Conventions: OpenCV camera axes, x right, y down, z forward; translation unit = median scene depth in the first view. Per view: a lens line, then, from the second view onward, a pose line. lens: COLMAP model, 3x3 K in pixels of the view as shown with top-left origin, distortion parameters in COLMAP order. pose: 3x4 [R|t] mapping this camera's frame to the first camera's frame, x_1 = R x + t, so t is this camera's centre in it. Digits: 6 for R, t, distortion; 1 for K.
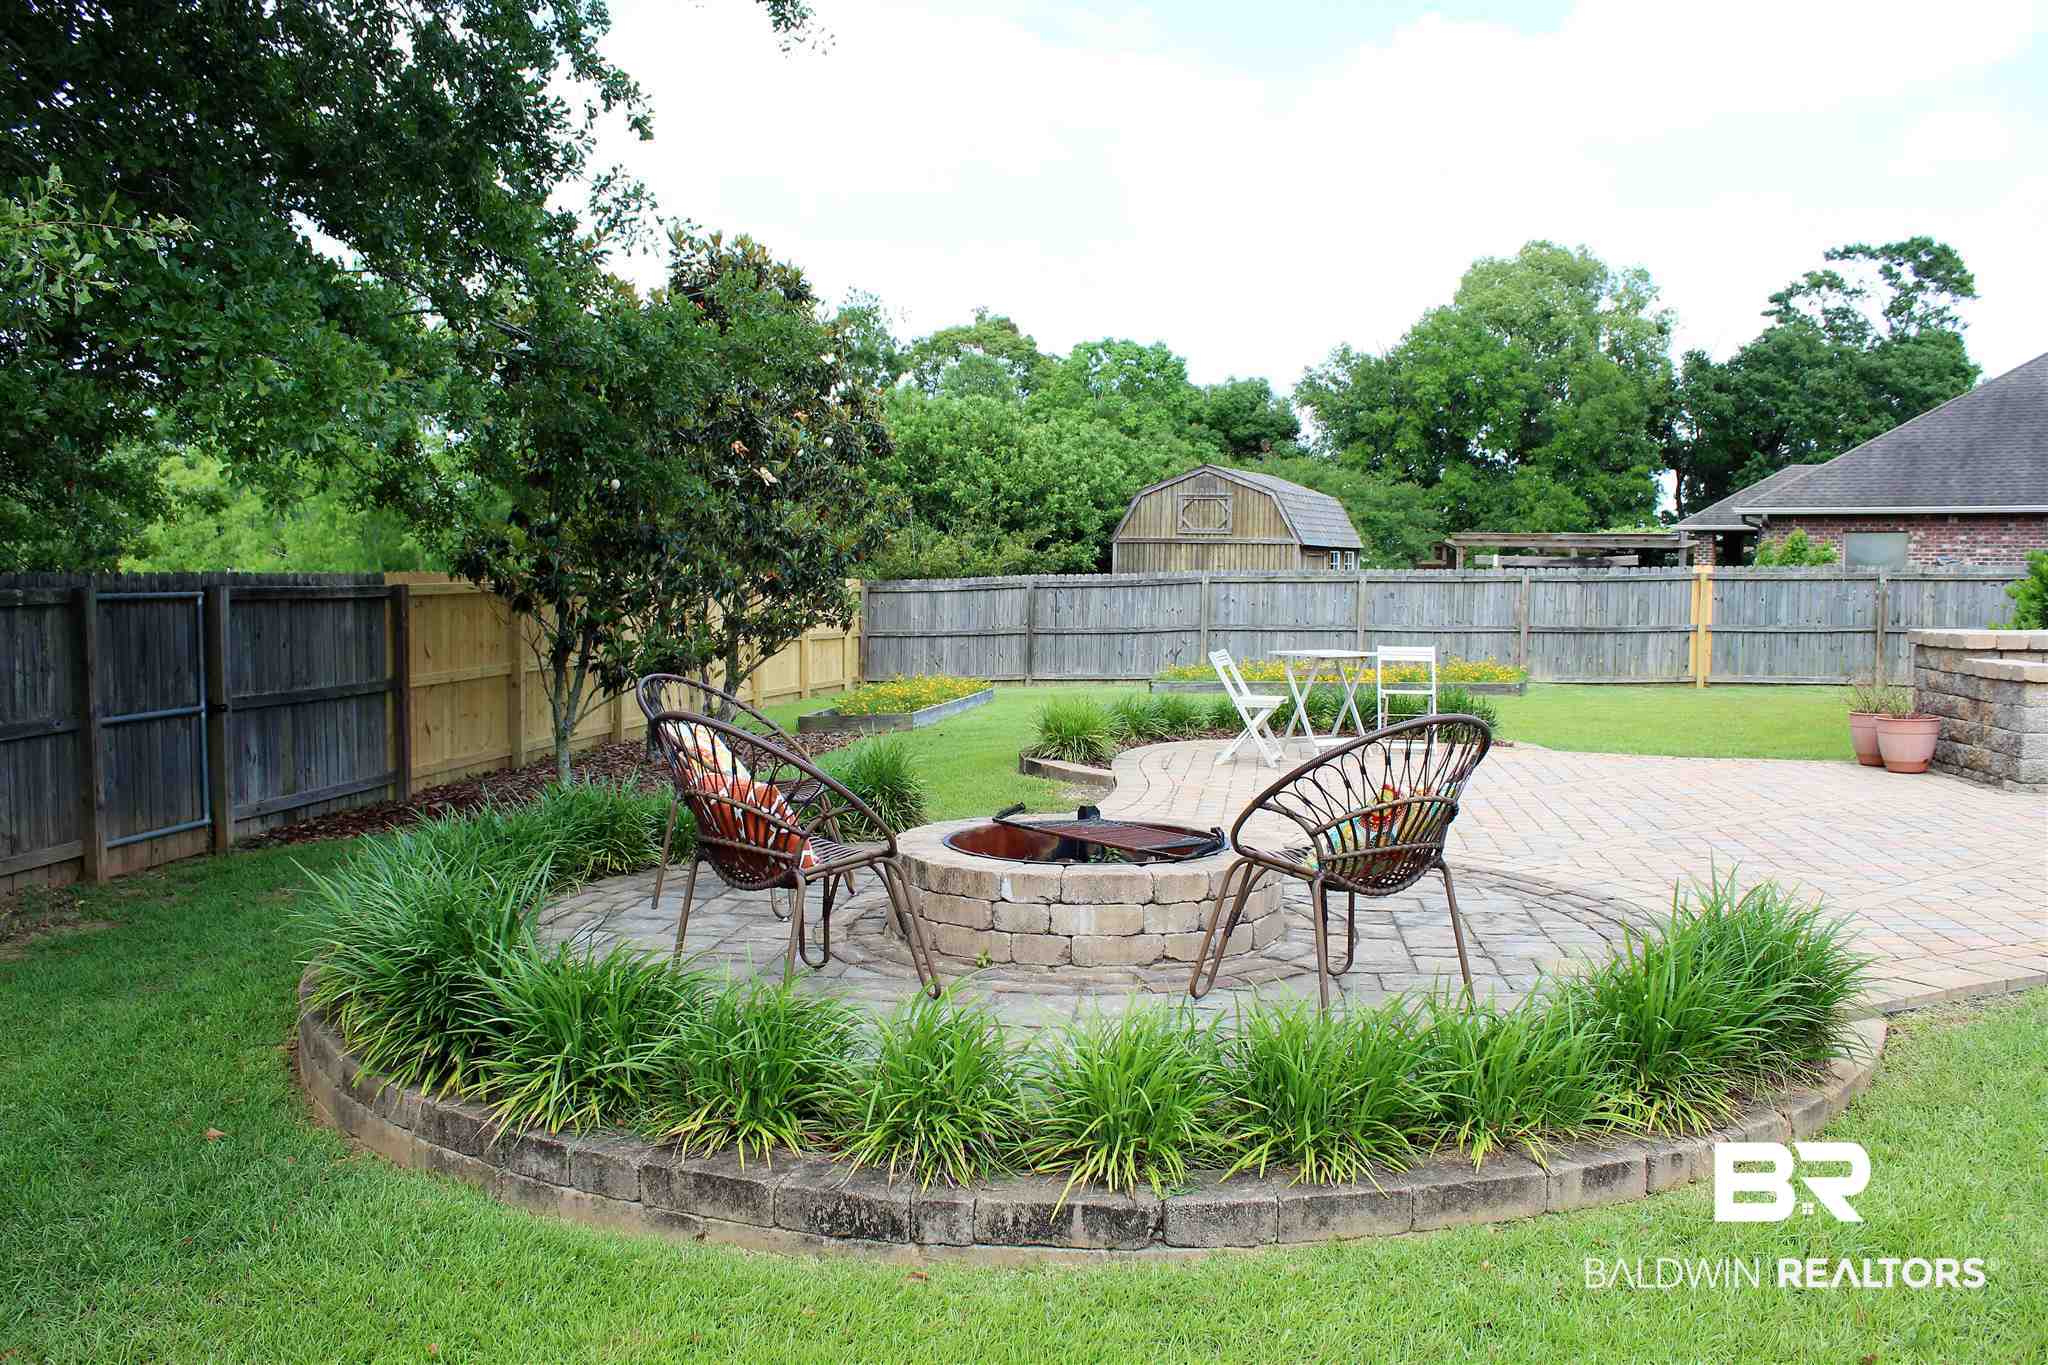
lens RADIAL K [[1705.3, 0, 1024.0], [0, 1705.3, 682.5], [0, 0, 1]] dist [-0.151025, 0.142202]
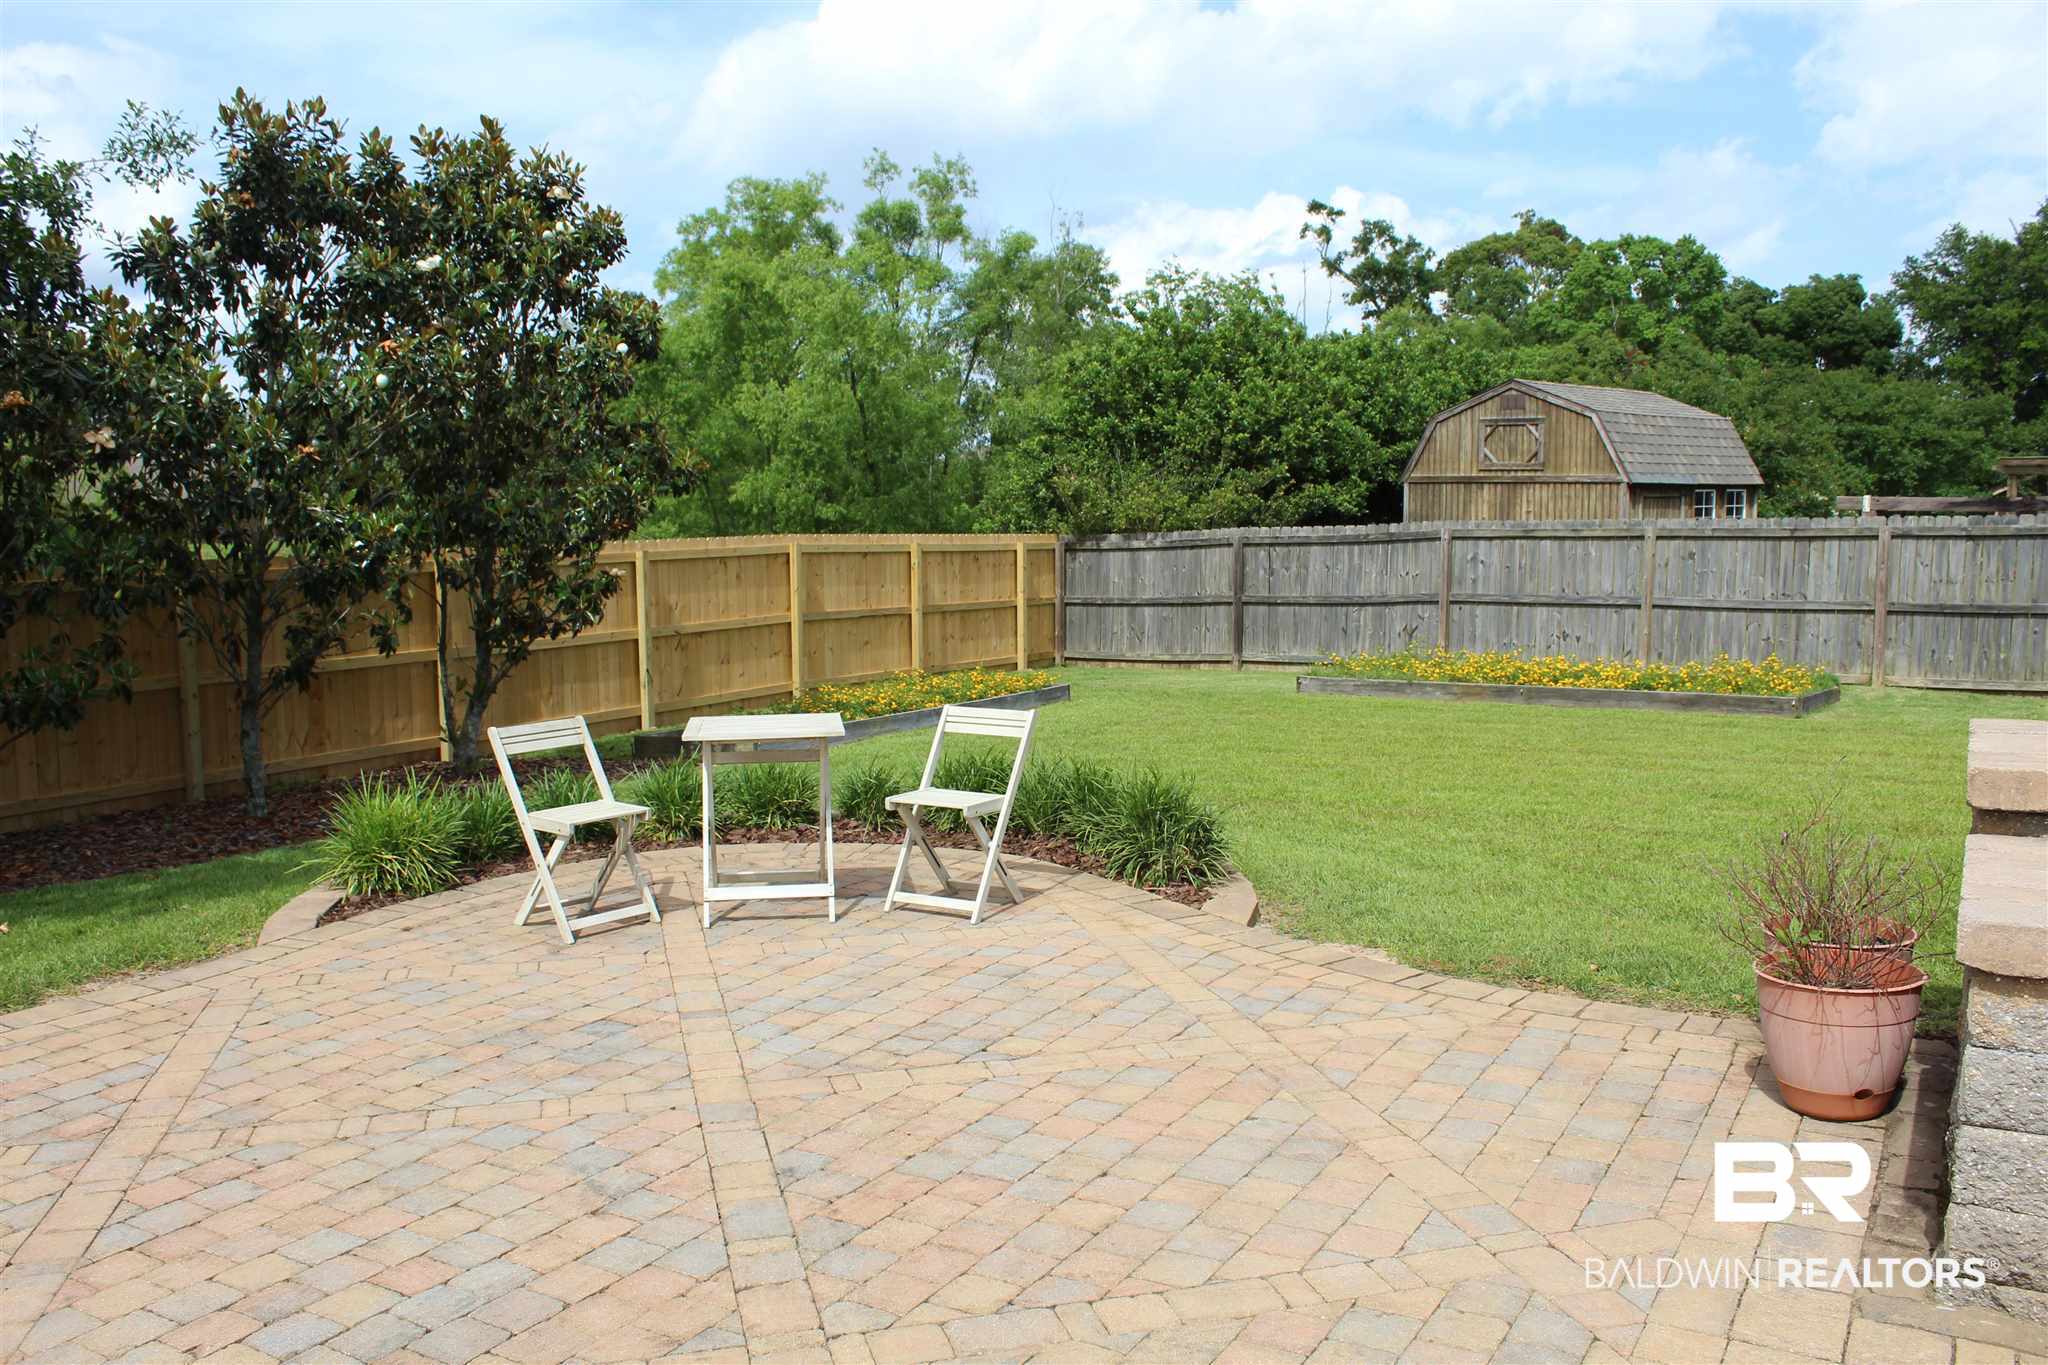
lens RADIAL K [[1705.3, 0, 1024.0], [0, 1705.3, 682.5], [0, 0, 1]] dist [-0.151025, 0.142202]
pose [[0.927699, 0.022691, -0.372638, 0.191796], [-0.007554, 0.999088, 0.042030, -0.022562], [0.373252, -0.036176, 0.927024, 0.218928]]
